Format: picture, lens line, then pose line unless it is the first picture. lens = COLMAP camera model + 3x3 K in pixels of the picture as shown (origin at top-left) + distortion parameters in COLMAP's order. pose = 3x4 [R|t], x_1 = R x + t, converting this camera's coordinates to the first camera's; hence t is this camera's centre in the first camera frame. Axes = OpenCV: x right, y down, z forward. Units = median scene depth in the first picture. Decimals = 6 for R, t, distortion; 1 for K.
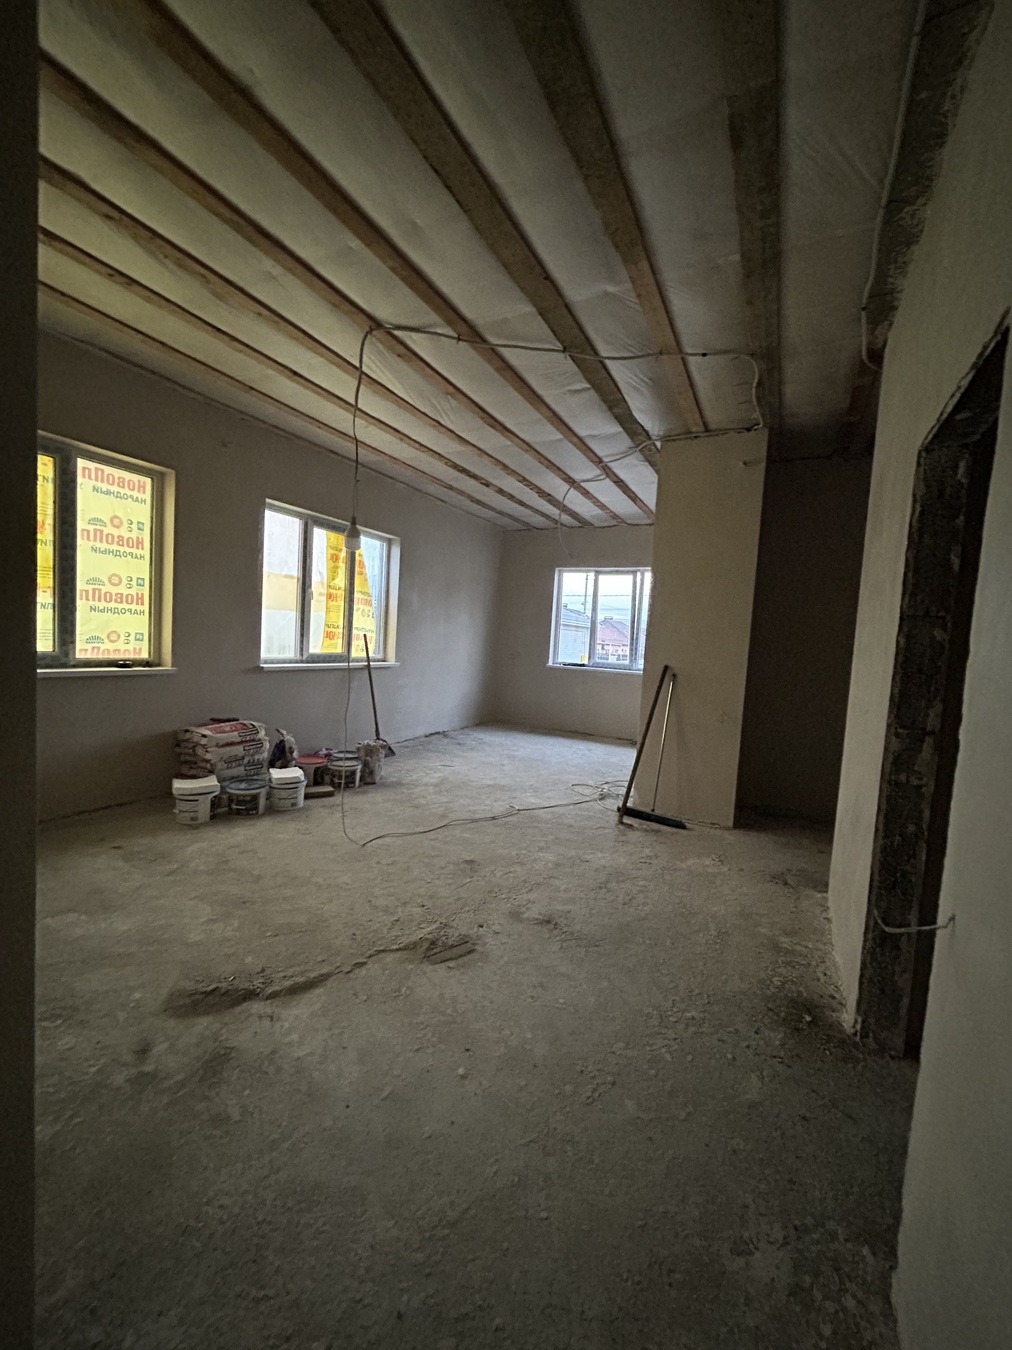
lens RADIAL K [[550.8, 0, 501.4], [0, 550.8, 673.7], [0, 0, 1]] dist [-0.003705, 0.000312]
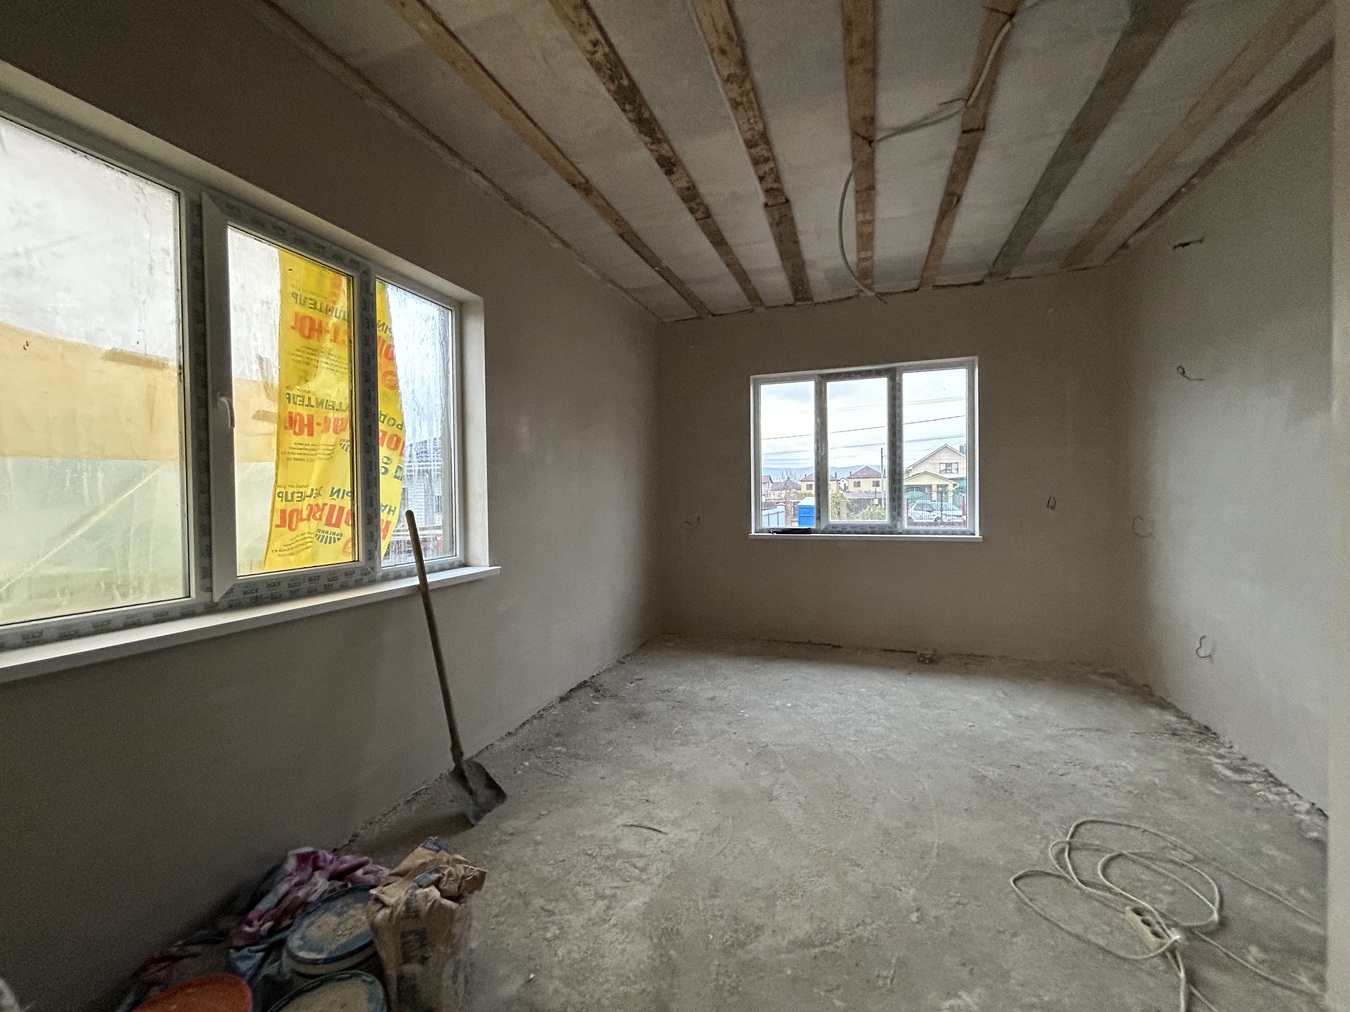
lens RADIAL K [[550.8, 0, 679.8], [0, 550.8, 505.9], [0, 0, 1]] dist [-0.003705, 0.000312]
pose [[0.986792, -0.077396, 0.142305, -0.103470], [0.083182, 0.995914, -0.035163, -0.044708], [-0.139002, 0.046536, 0.989198, 0.553650]]
